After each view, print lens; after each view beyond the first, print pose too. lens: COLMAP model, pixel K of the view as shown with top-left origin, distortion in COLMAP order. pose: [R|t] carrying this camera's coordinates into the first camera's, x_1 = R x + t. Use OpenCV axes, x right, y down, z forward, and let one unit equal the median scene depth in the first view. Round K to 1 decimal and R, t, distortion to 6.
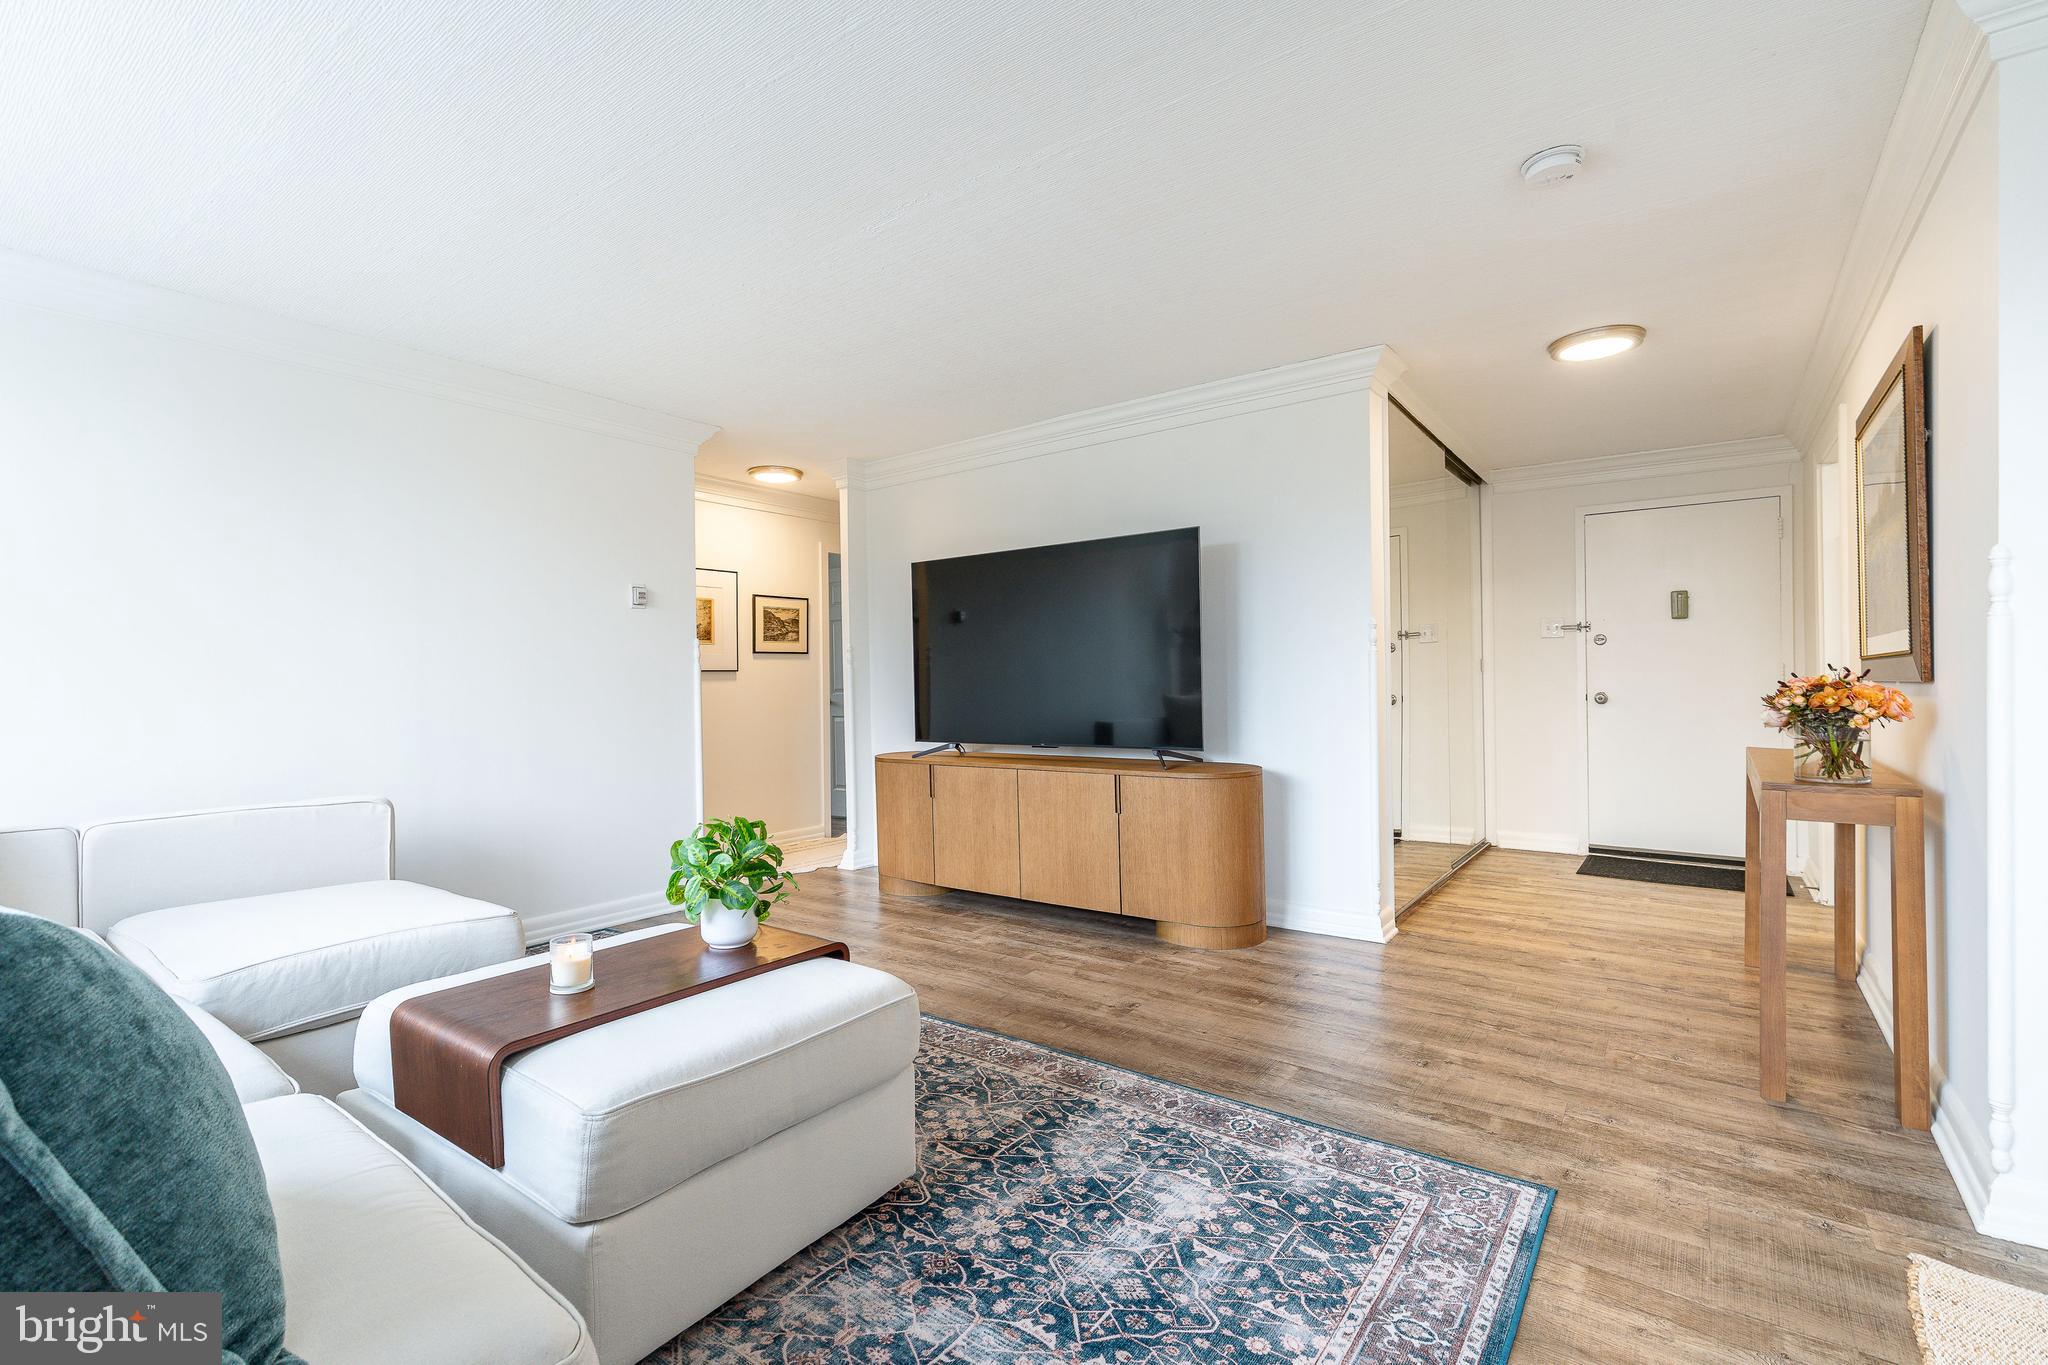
lens RADIAL K [[928.6, 0, 1020.4], [0, 928.6, 696.7], [0, 0, 1]] dist [0.003366, 0.000126]
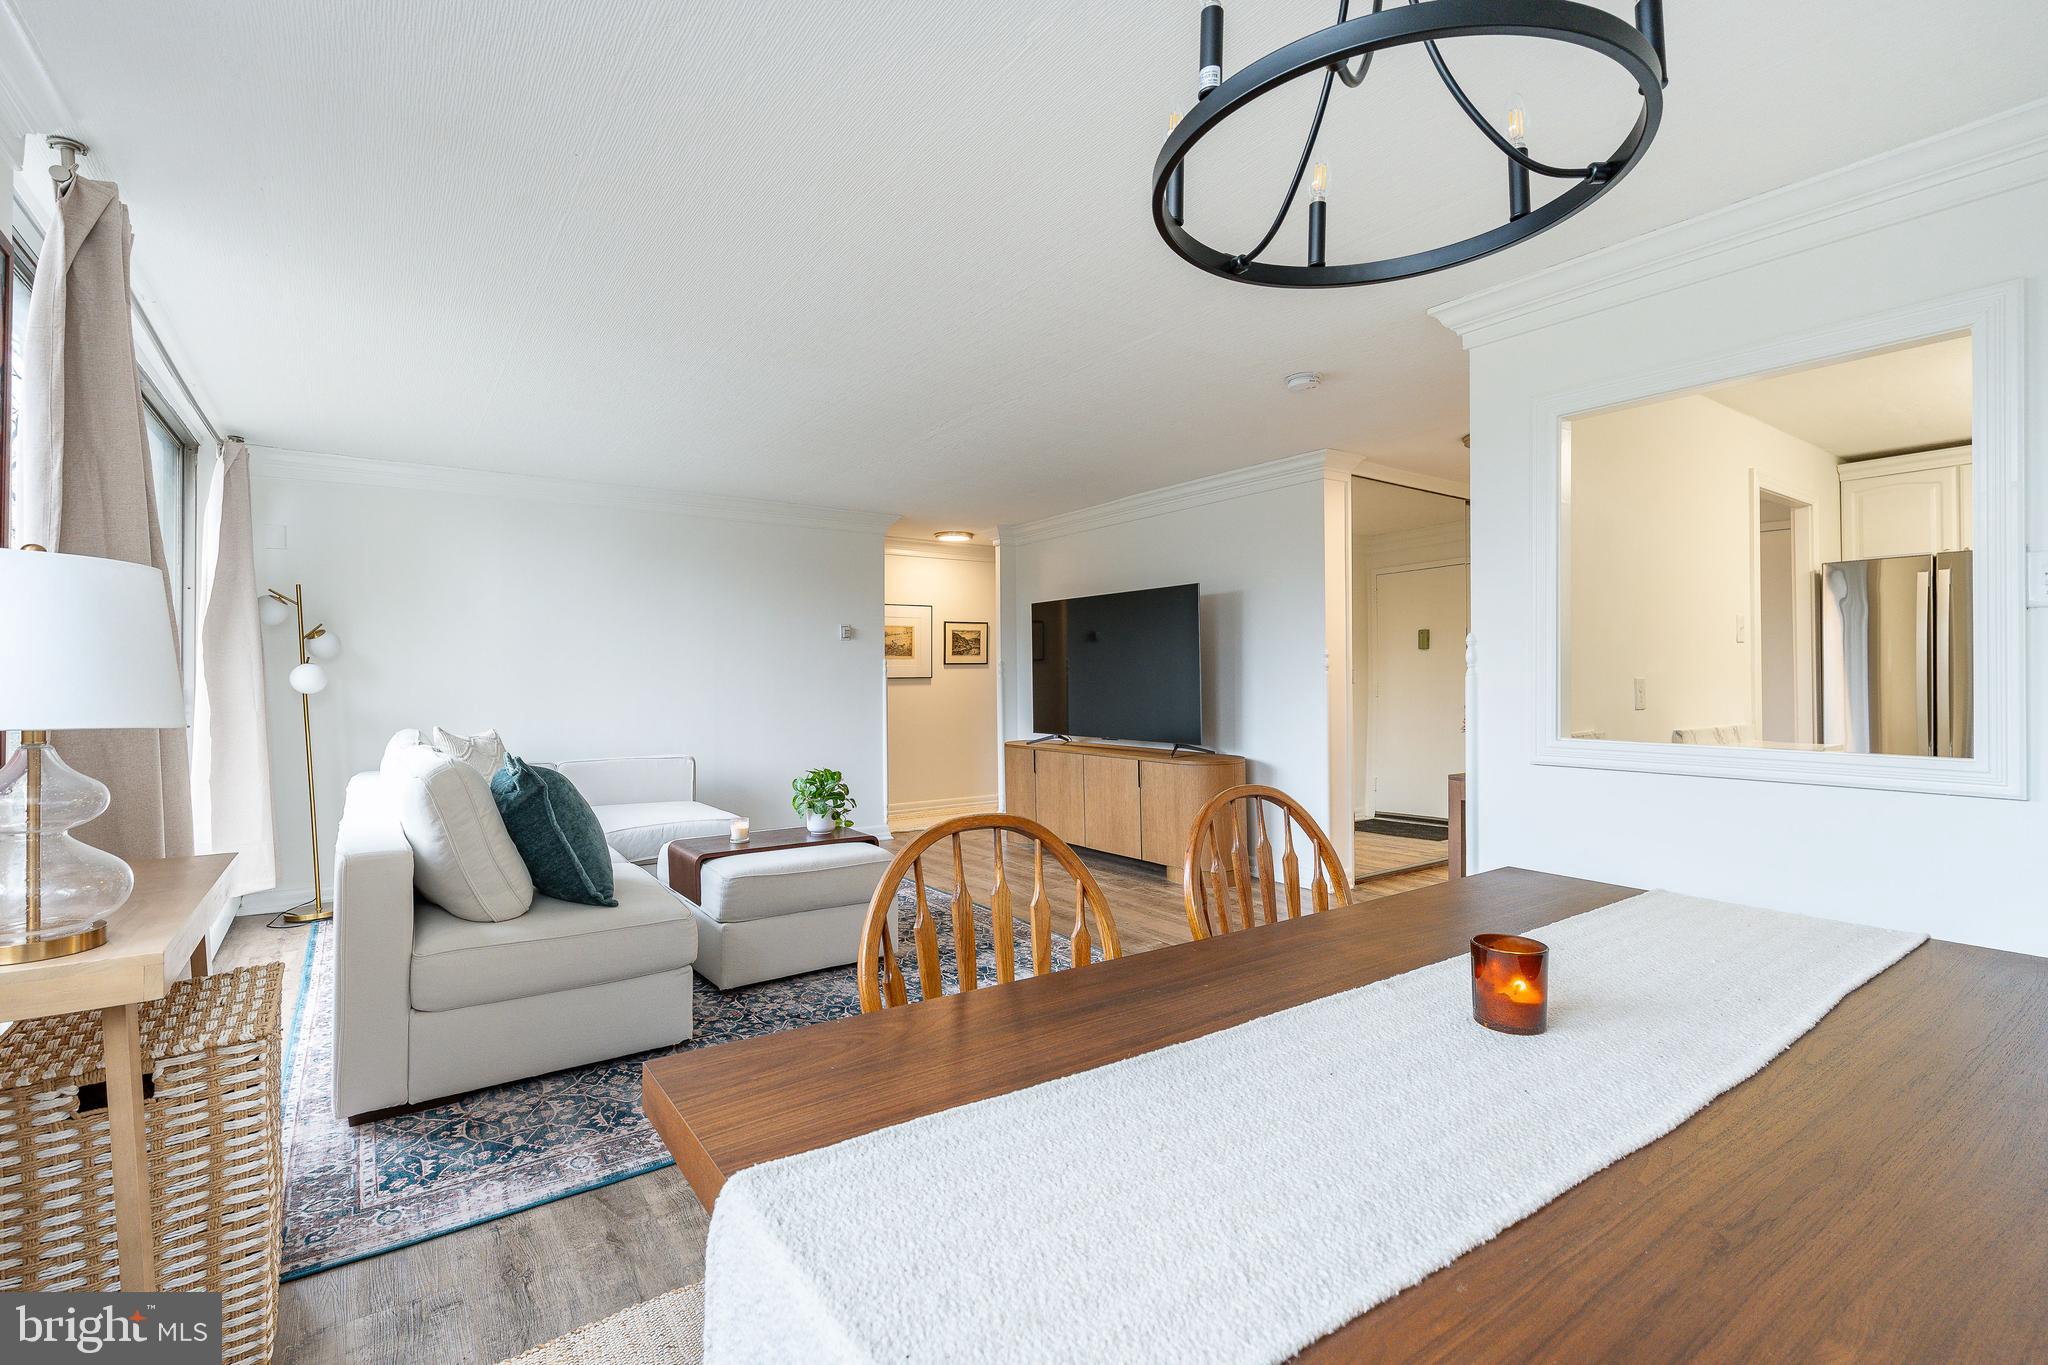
lens RADIAL K [[919.6, 0, 1023.4], [0, 919.6, 687.6], [0, 0, 1]] dist [0.001353, -0.000313]
pose [[0.952991, 0.012034, -0.302758, 0.339745], [-0.012065, 0.999926, 0.001768, -0.025186], [0.302757, 0.001968, 0.953066, -0.362399]]
